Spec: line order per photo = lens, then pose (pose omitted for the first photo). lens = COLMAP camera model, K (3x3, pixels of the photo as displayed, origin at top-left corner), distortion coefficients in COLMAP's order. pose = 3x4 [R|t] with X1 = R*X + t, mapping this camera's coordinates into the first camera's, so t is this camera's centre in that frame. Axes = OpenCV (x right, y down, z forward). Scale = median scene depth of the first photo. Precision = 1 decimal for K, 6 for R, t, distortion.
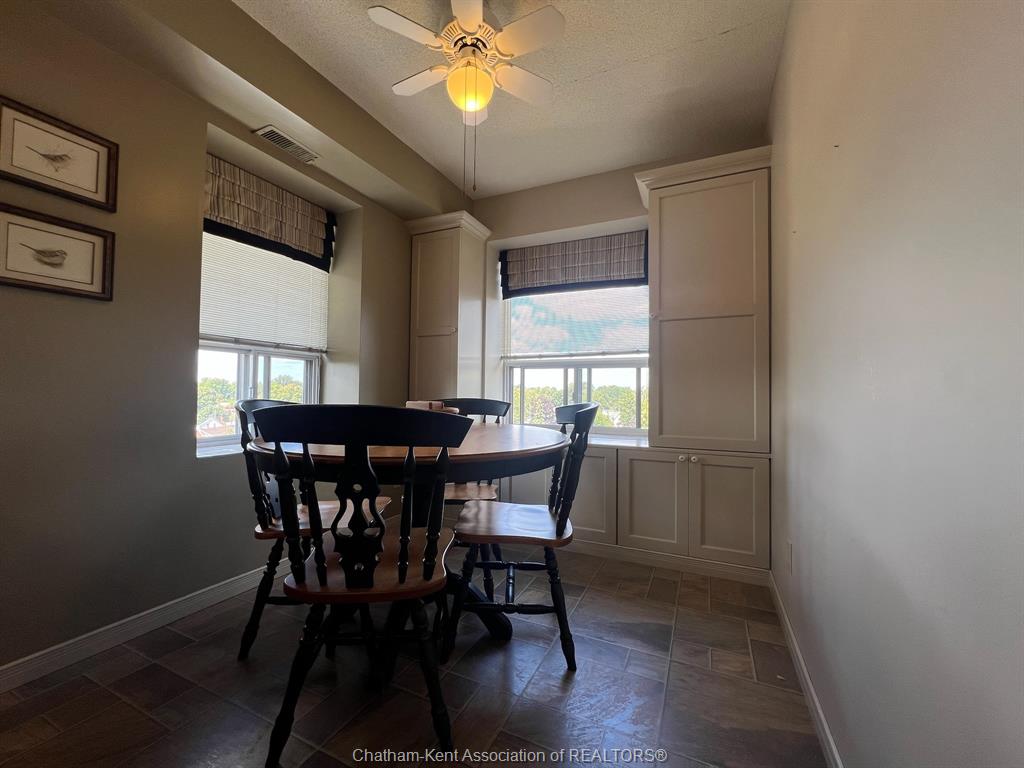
lens RADIAL K [[410.3, 0, 508.9], [0, 410.3, 382.2], [0, 0, 1]] dist [0.000924, 0.000190]
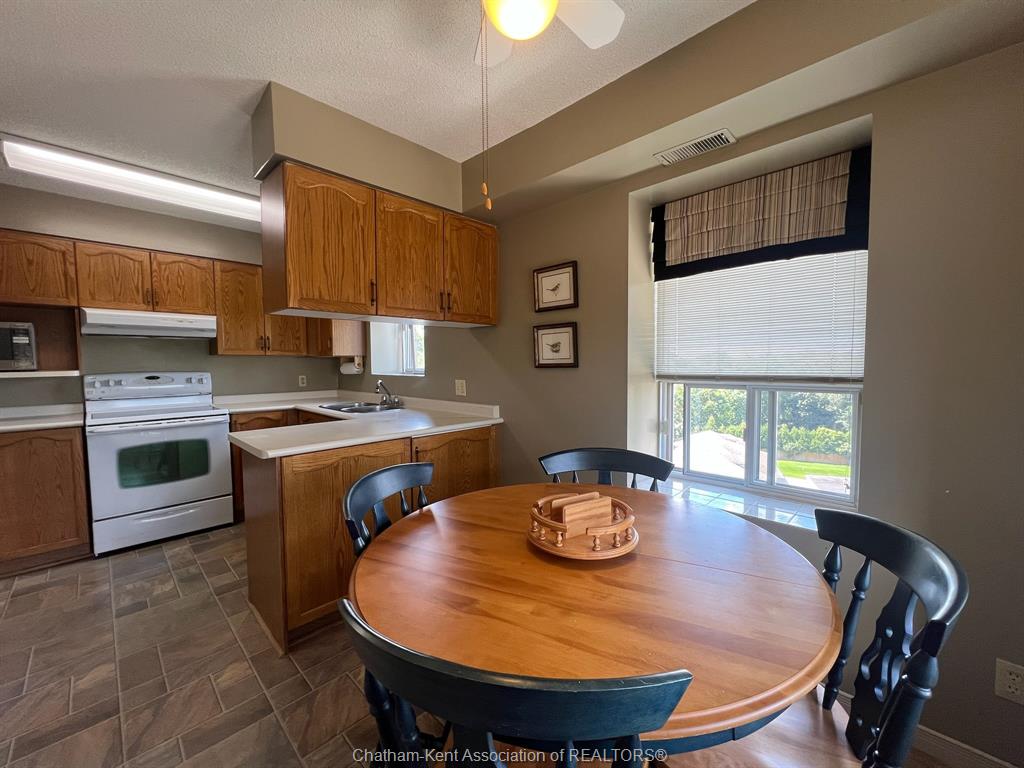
lens RADIAL K [[410.3, 0, 507.5], [0, 410.3, 386.1], [0, 0, 1]] dist [0.000924, 0.000190]
pose [[-0.317891, 0.042963, -0.947153, 0.536666], [0.030639, 0.998917, 0.035027, -0.190175], [0.947632, -0.017885, -0.318863, 1.236584]]
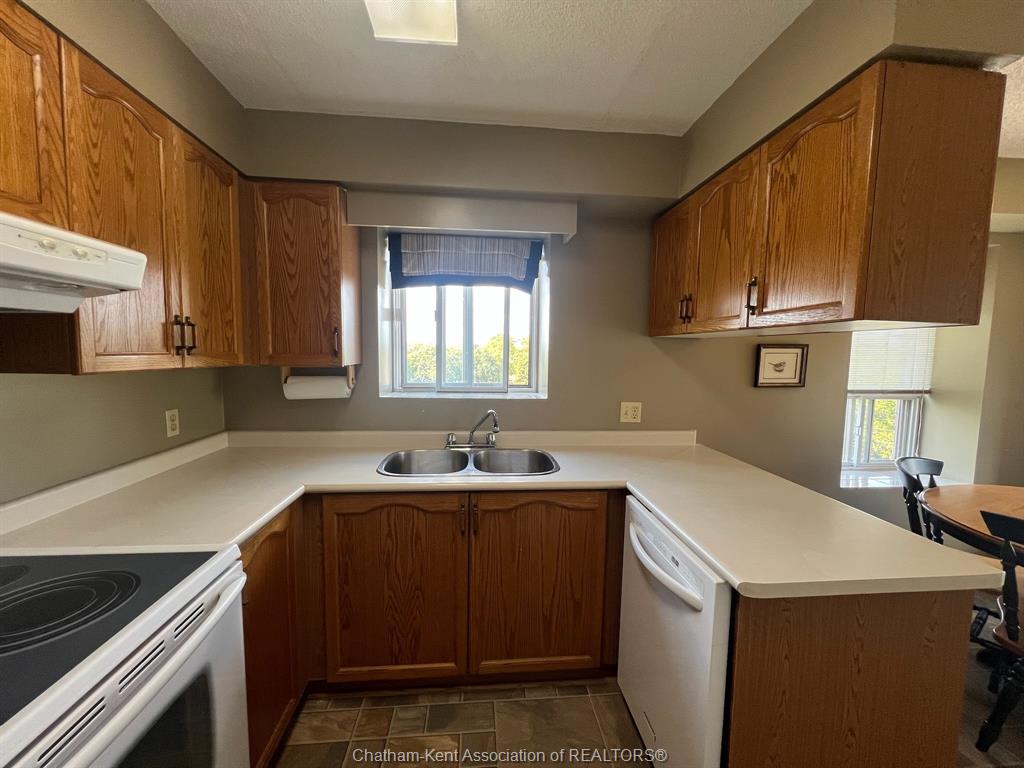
lens RADIAL K [[410.3, 0, 508.7], [0, 410.3, 386.0], [0, 0, 1]] dist [0.000924, 0.000190]
pose [[0.520704, 0.065920, -0.851188, -0.209382], [0.017908, 0.995952, 0.088087, -0.362858], [0.853549, -0.061110, 0.517416, -0.800843]]
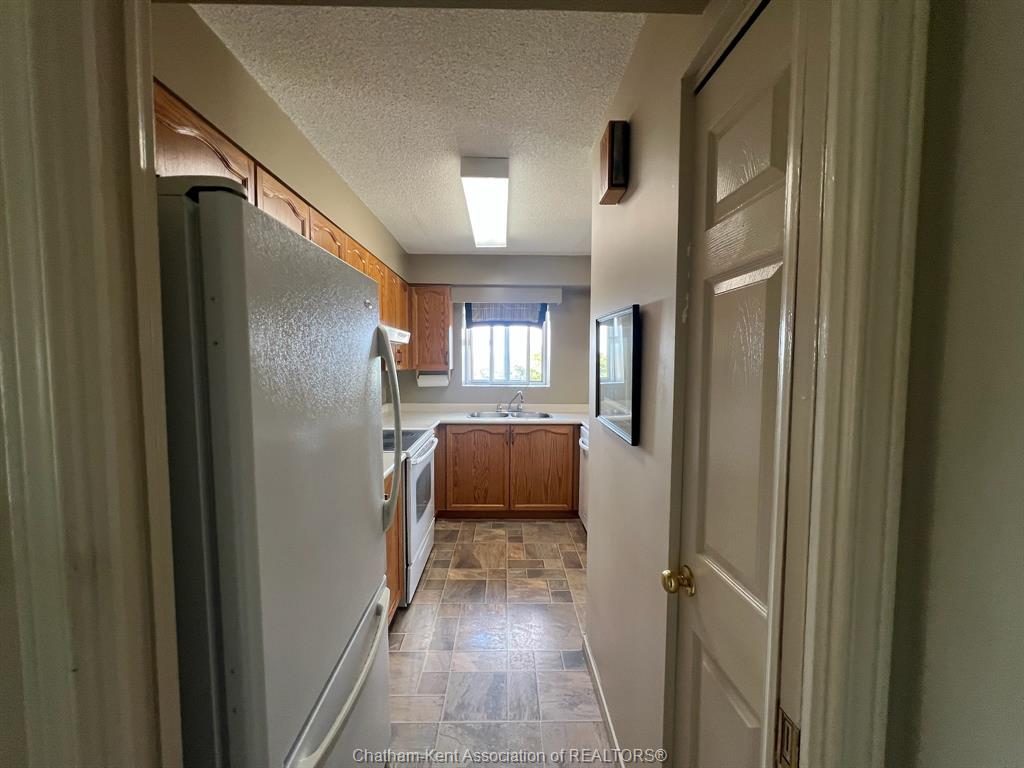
lens RADIAL K [[410.3, 0, 504.5], [0, 410.3, 383.3], [0, 0, 1]] dist [0.000924, 0.000190]
pose [[0.451612, 0.039398, -0.891344, 0.987370], [0.027262, 0.997949, 0.057923, -0.378123], [0.891798, -0.050459, 0.449612, -1.463024]]
